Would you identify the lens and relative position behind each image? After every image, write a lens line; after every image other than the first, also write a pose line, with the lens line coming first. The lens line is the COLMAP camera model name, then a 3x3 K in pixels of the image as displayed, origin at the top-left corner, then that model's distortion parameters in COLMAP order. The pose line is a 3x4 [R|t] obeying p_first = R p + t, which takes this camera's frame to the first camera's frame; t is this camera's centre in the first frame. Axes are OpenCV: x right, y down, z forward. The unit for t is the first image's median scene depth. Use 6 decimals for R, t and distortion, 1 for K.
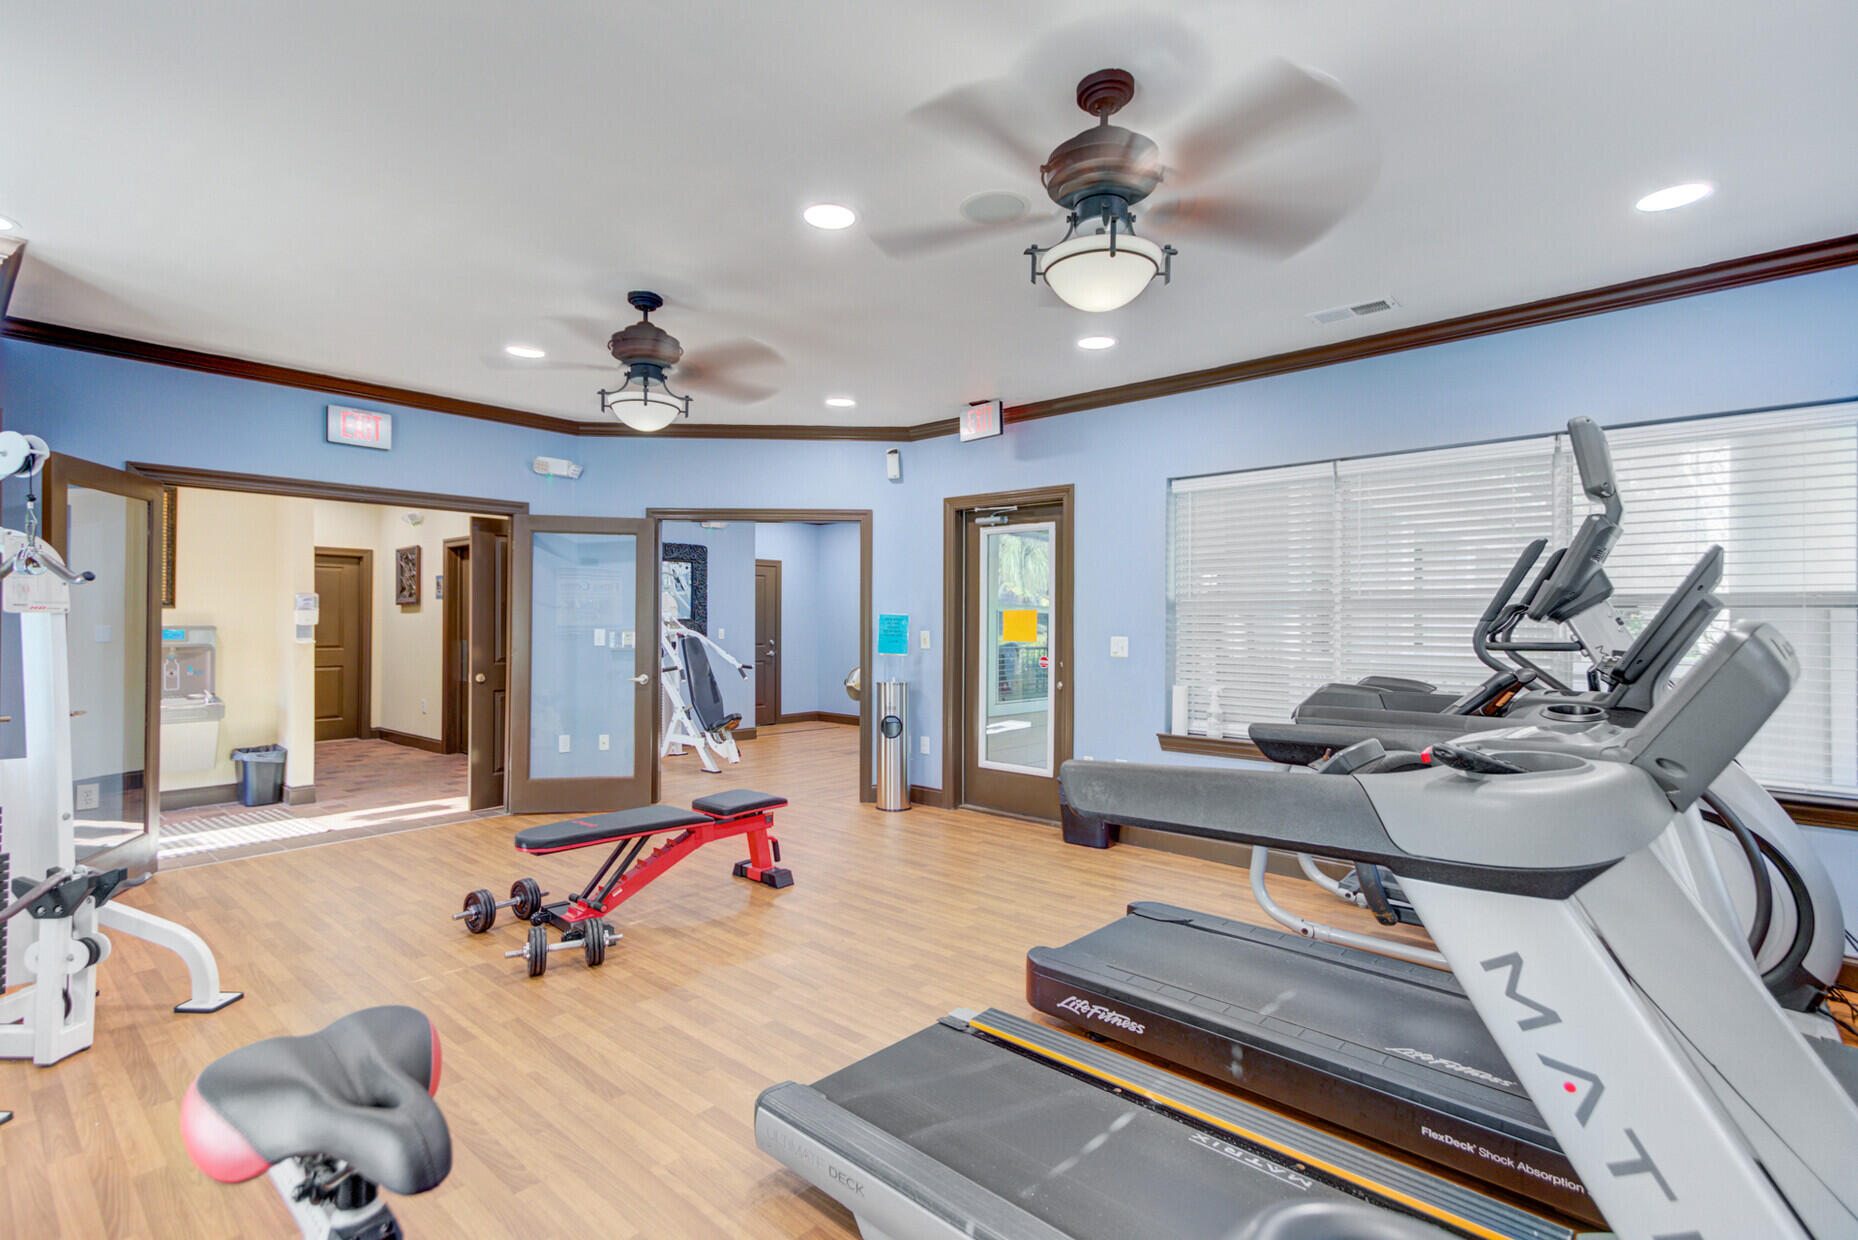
lens RADIAL K [[843.1, 0, 930.4], [0, 843.1, 619.4], [0, 0, 1]] dist [0.000723, 0.000032]
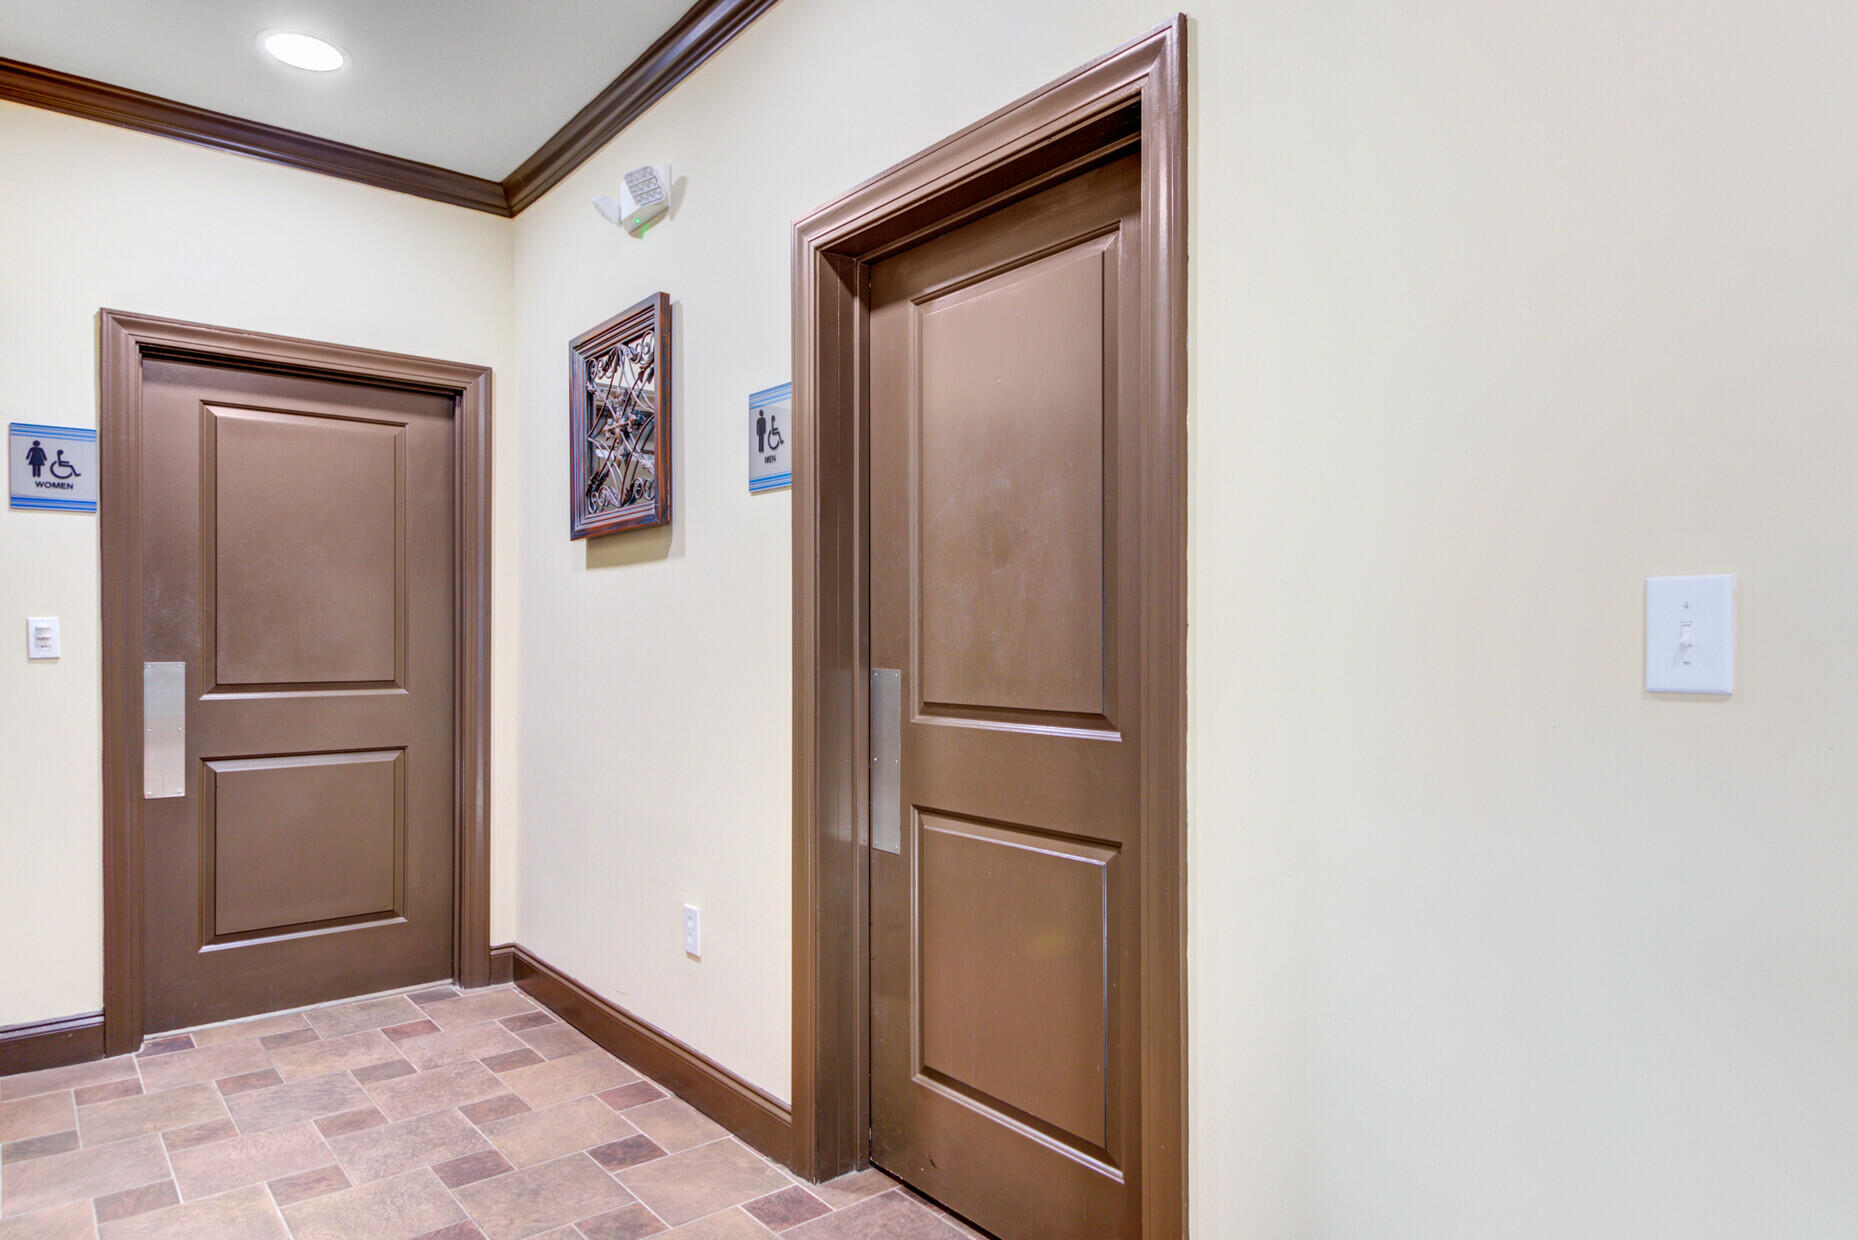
lens RADIAL K [[1169.3, 0, 928.5], [0, 1169.3, 627.1], [0, 0, 1]] dist [0.000280, -0.000035]
pose [[0.981084, -0.008997, -0.193371, -0.449842], [0.009537, 0.999953, 0.001862, 0.012545], [0.193345, -0.003671, 0.981124, 0.651577]]
